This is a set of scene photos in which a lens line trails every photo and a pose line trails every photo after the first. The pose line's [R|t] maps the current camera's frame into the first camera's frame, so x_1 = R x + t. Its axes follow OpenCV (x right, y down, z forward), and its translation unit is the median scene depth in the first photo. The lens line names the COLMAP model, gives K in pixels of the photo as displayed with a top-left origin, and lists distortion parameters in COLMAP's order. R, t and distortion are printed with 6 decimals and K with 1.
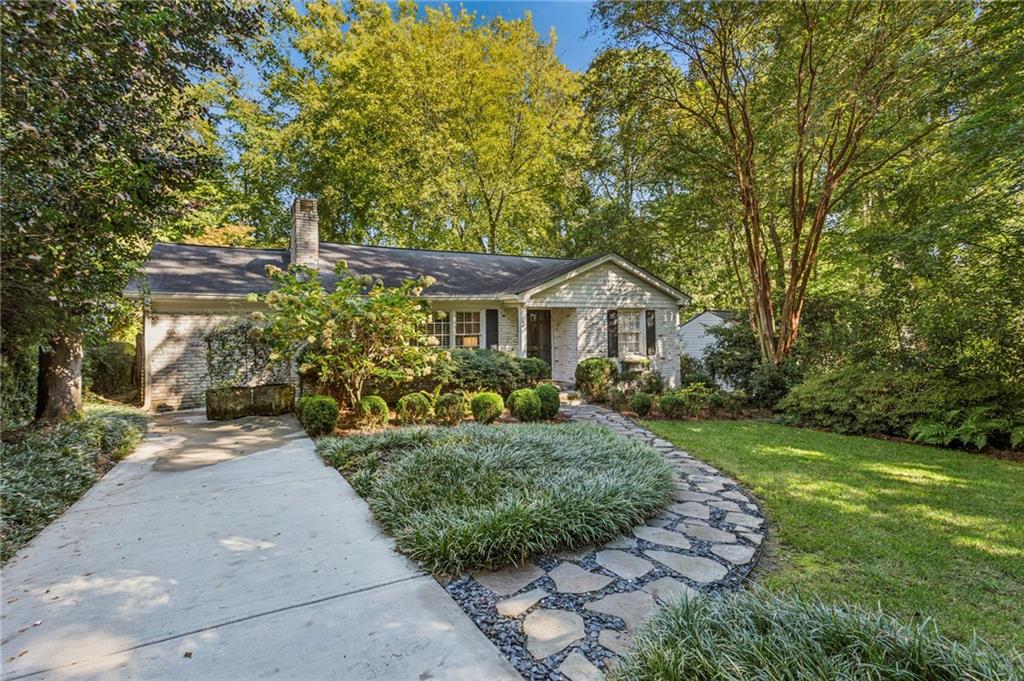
lens RADIAL K [[473.6, 0, 512.0], [0, 473.6, 340.5], [0, 0, 1]] dist [0.000262, -0.000017]
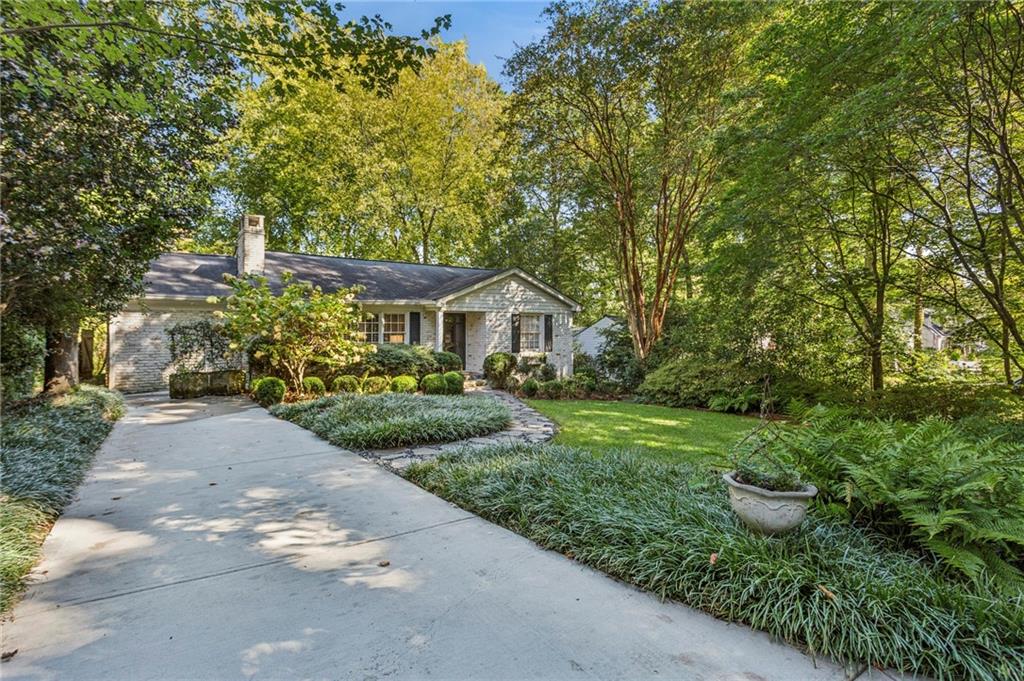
lens RADIAL K [[474.6, 0, 512.0], [0, 474.6, 340.5], [0, 0, 1]] dist [0.000106, 0.000161]
pose [[0.992638, 0.008653, 0.120808, 0.057393], [-0.007759, 0.999939, -0.007867, 0.014072], [-0.120869, 0.006872, 0.992645, -0.227716]]
